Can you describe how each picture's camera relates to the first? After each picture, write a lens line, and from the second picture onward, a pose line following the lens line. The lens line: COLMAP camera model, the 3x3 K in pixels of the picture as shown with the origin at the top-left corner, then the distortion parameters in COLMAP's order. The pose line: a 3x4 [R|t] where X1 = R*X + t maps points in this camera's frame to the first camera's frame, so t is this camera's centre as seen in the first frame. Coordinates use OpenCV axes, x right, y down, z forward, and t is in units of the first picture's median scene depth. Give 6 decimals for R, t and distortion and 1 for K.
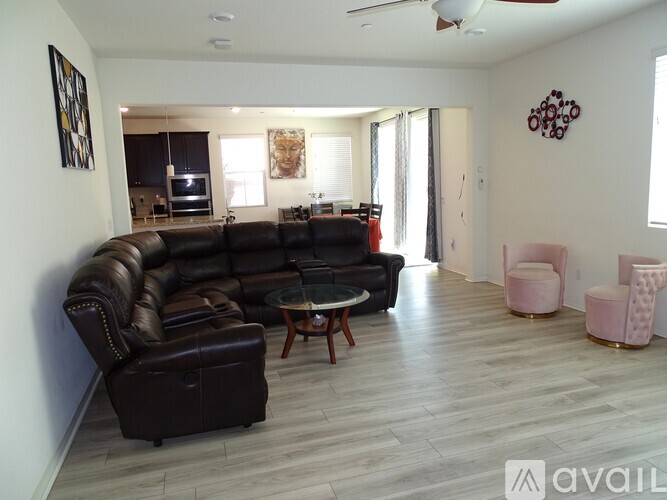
lens RADIAL K [[471.1, 0, 333.5], [0, 471.1, 250.0], [0, 0, 1]] dist [0.001988, 0.001543]
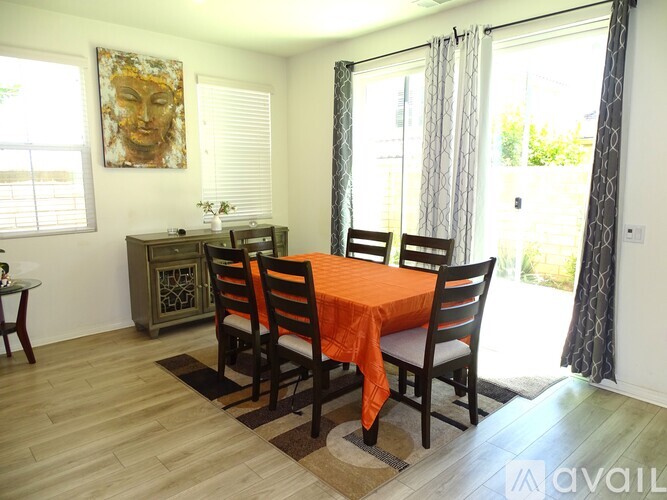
lens RADIAL K [[471.1, 0, 333.5], [0, 471.1, 250.0], [0, 0, 1]] dist [0.001988, 0.001543]
pose [[0.900610, -0.028934, 0.433663, -0.133676], [0.029798, 0.999544, 0.004806, -0.072519], [-0.433605, 0.008594, 0.901062, 0.529984]]
